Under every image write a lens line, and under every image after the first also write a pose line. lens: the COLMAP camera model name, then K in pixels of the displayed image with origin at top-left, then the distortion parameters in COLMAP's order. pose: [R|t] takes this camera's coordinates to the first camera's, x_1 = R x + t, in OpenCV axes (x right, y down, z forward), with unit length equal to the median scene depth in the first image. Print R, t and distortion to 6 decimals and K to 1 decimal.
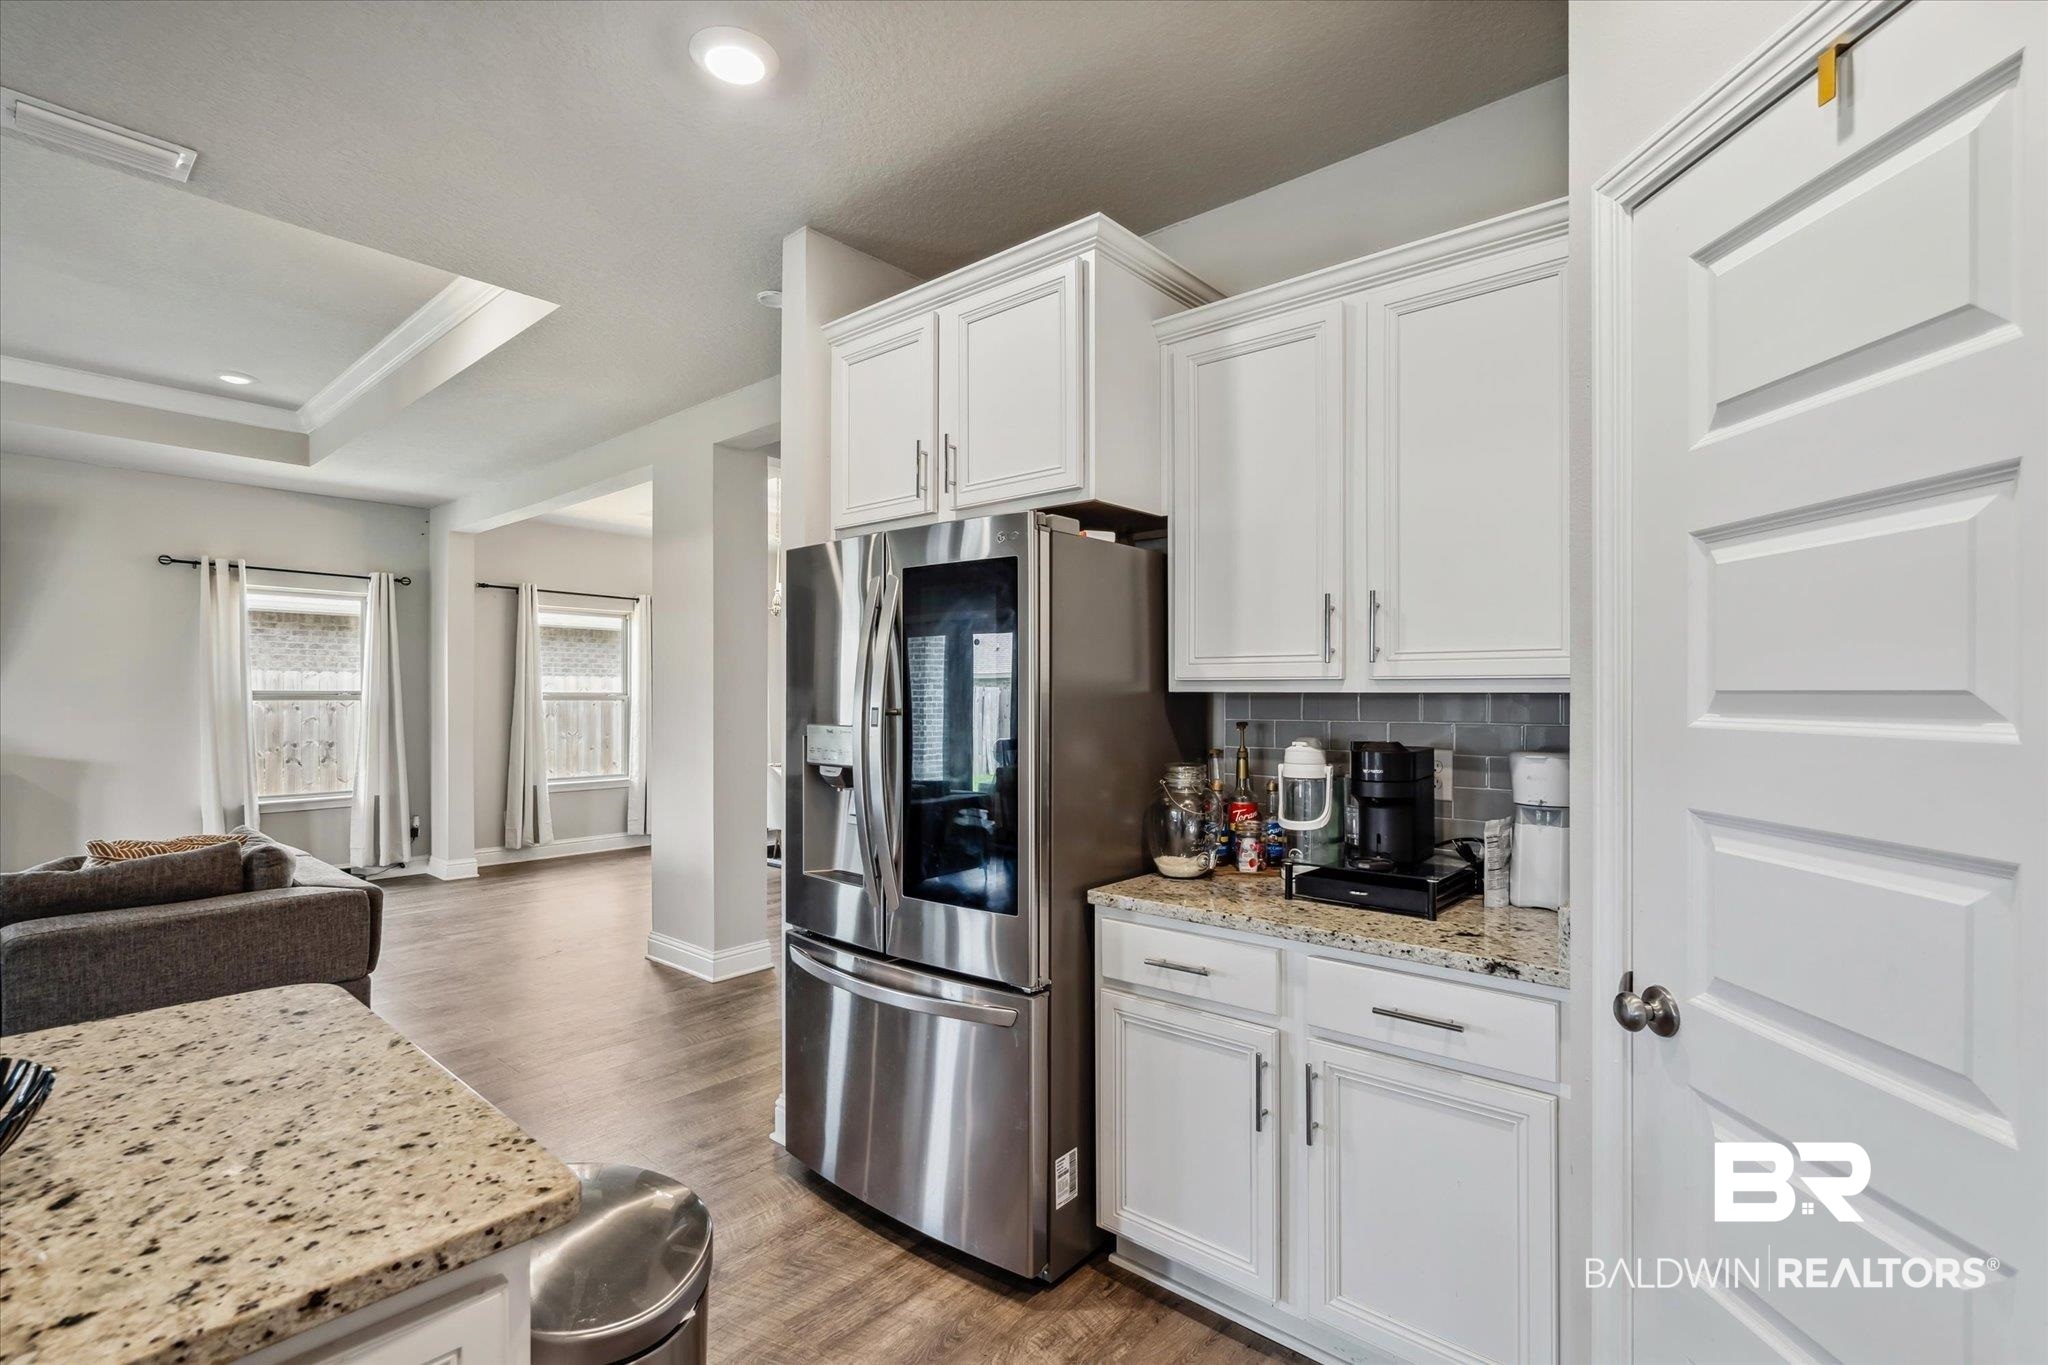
lens RADIAL K [[951.1, 0, 995.7], [0, 951.1, 694.6], [0, 0, 1]] dist [-0.003515, 0.001097]
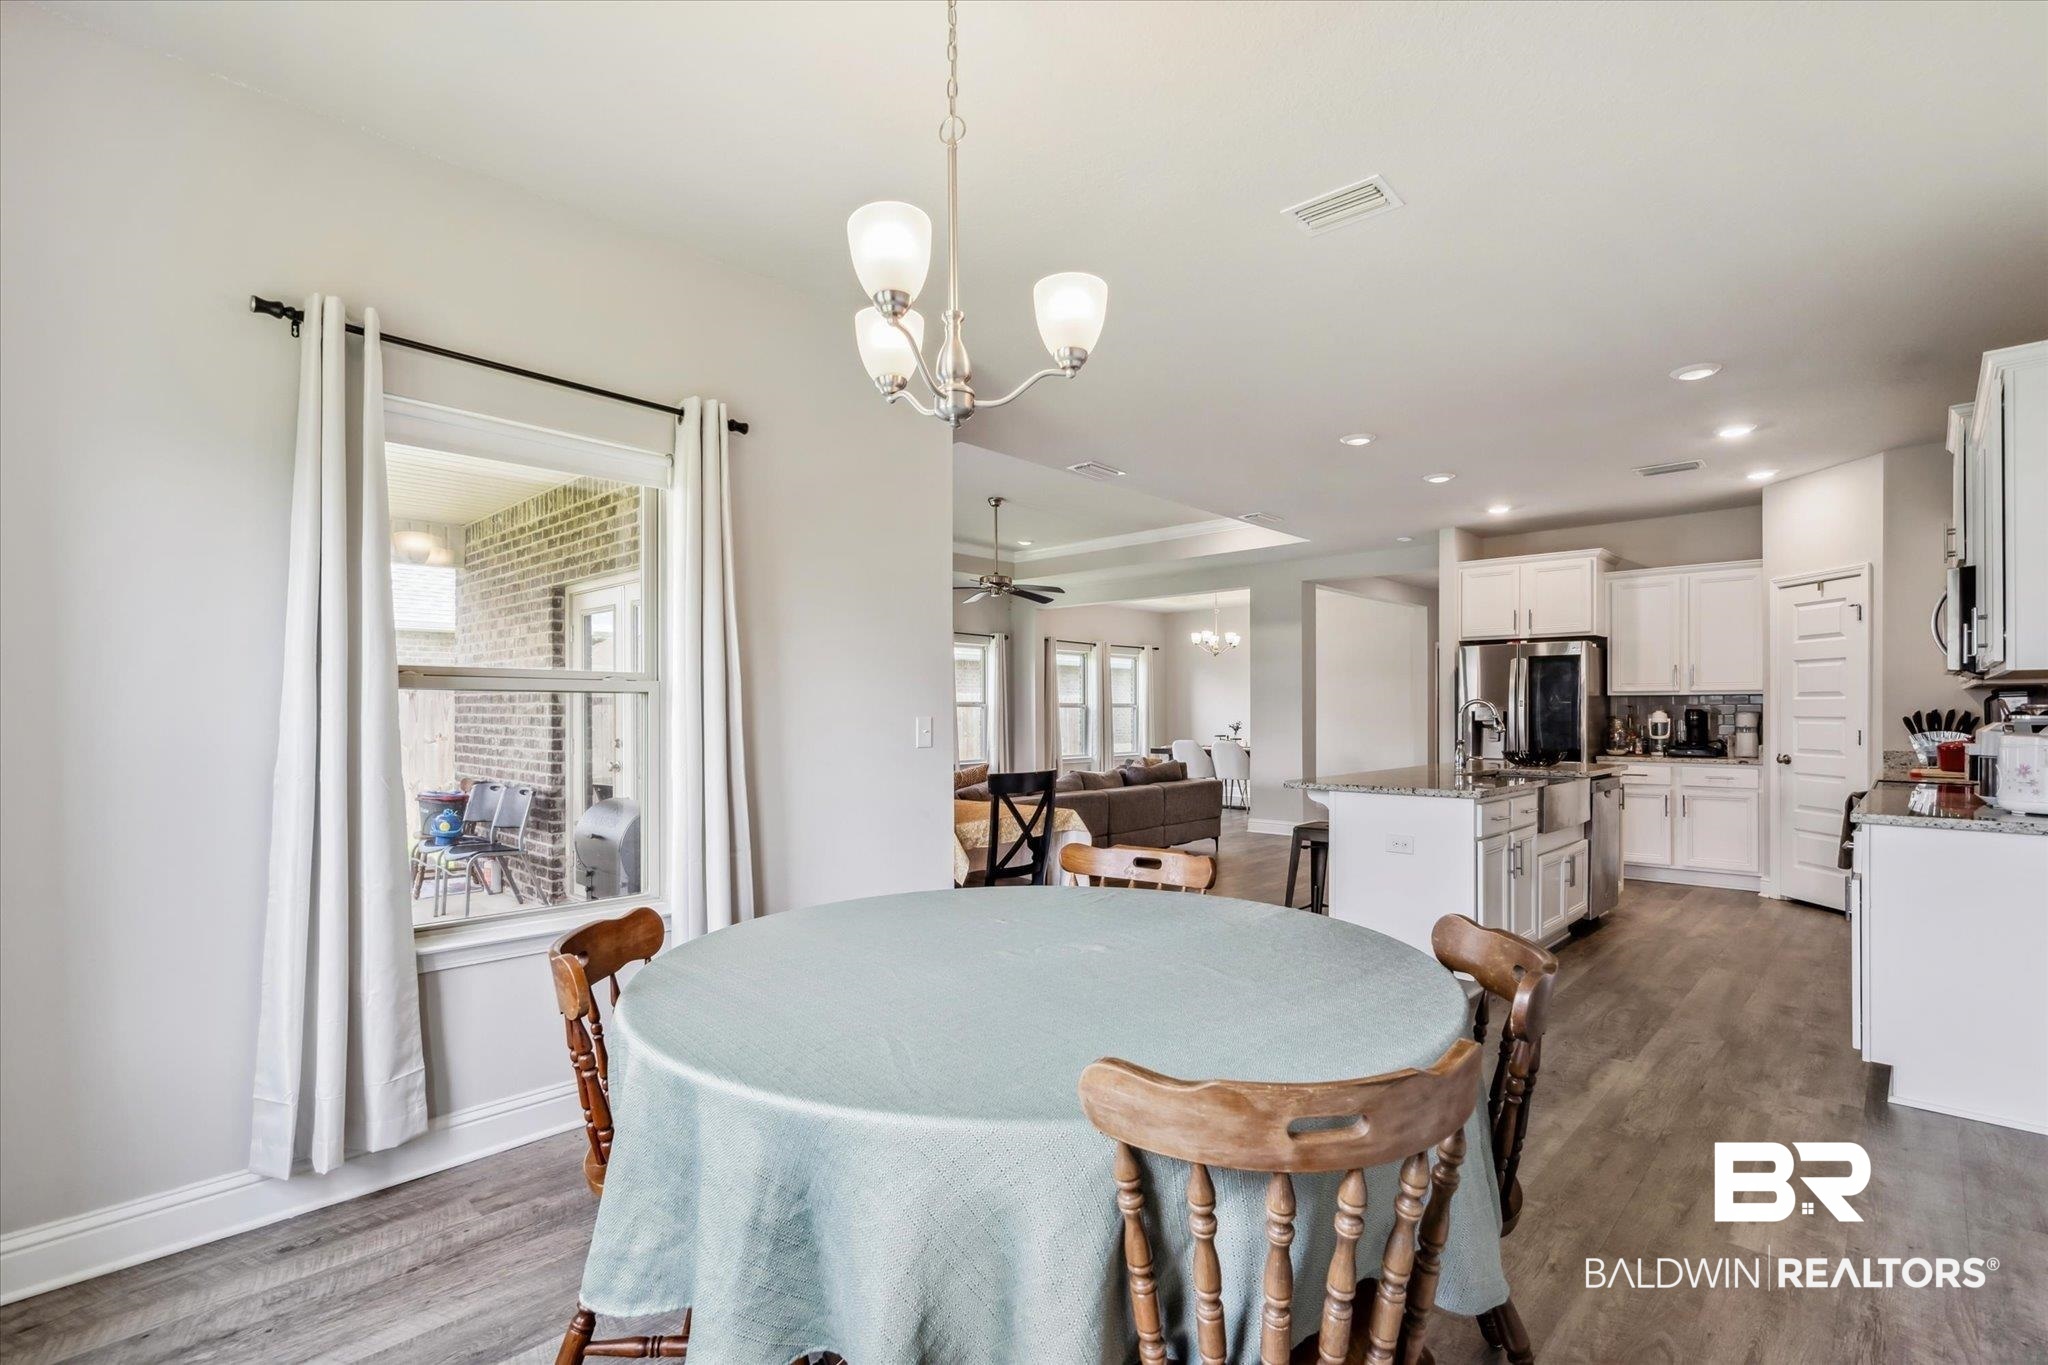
lens RADIAL K [[951.1, 0, 996.9], [0, 951.1, 714.1], [0, 0, 1]] dist [-0.003515, 0.001097]
pose [[0.998731, -0.003672, -0.050222, -1.713903], [0.003904, 0.999982, 0.004519, 0.038317], [0.050204, -0.004709, 0.998728, -2.246877]]
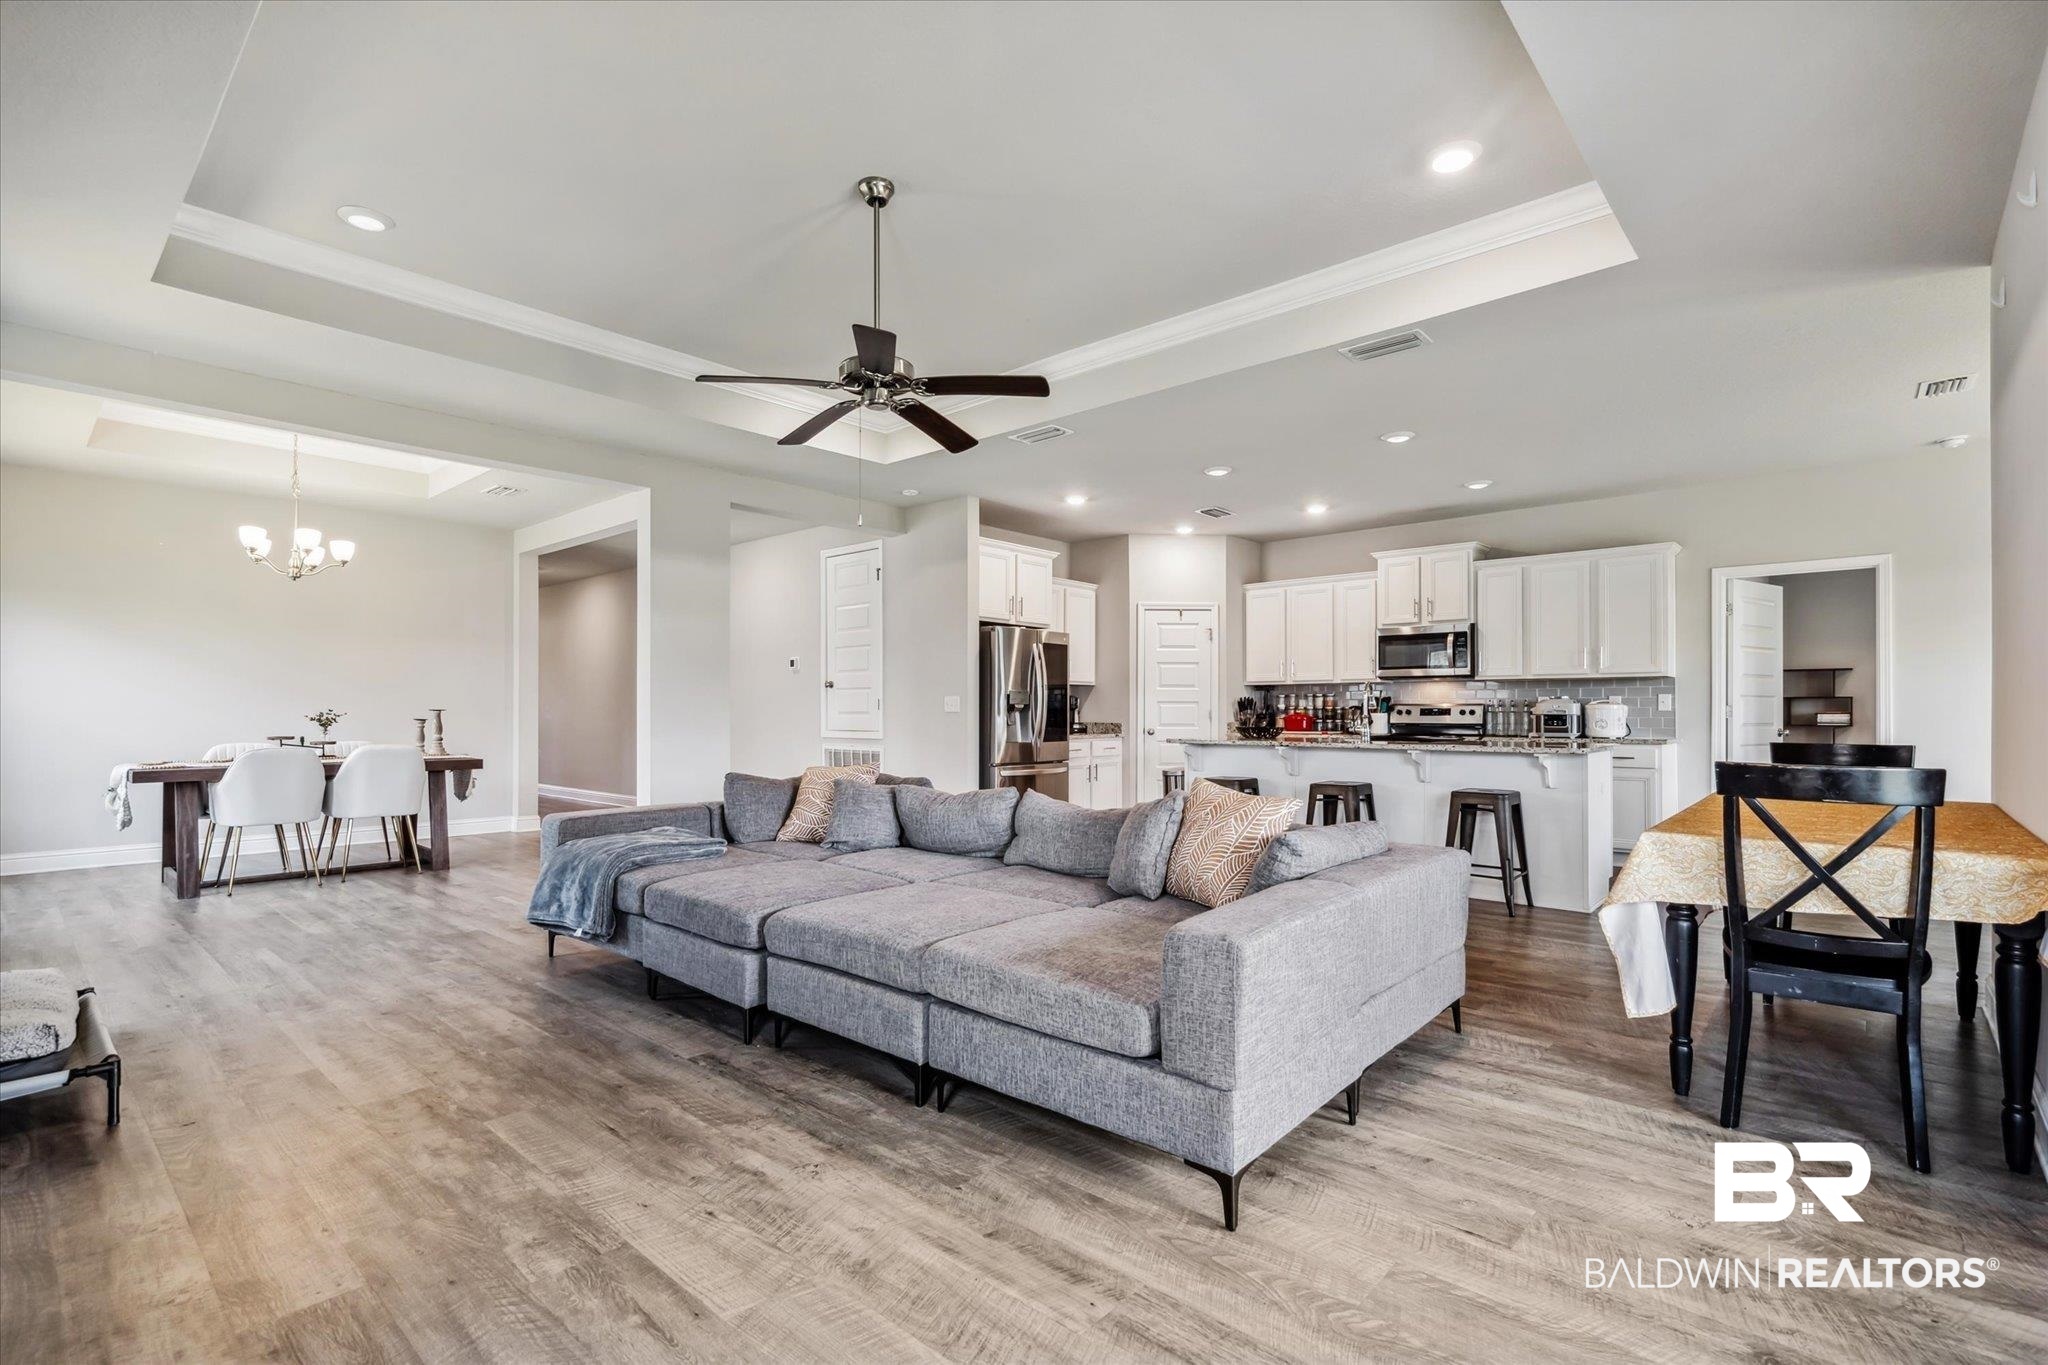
lens RADIAL K [[951.1, 0, 1032.4], [0, 951.1, 756.9], [0, 0, 1]] dist [-0.003515, 0.001097]
pose [[-0.009252, -0.048622, 0.998774, -3.480895], [-0.002690, 0.998815, 0.048599, 0.106052], [-0.999954, -0.002237, -0.009372, 1.081662]]
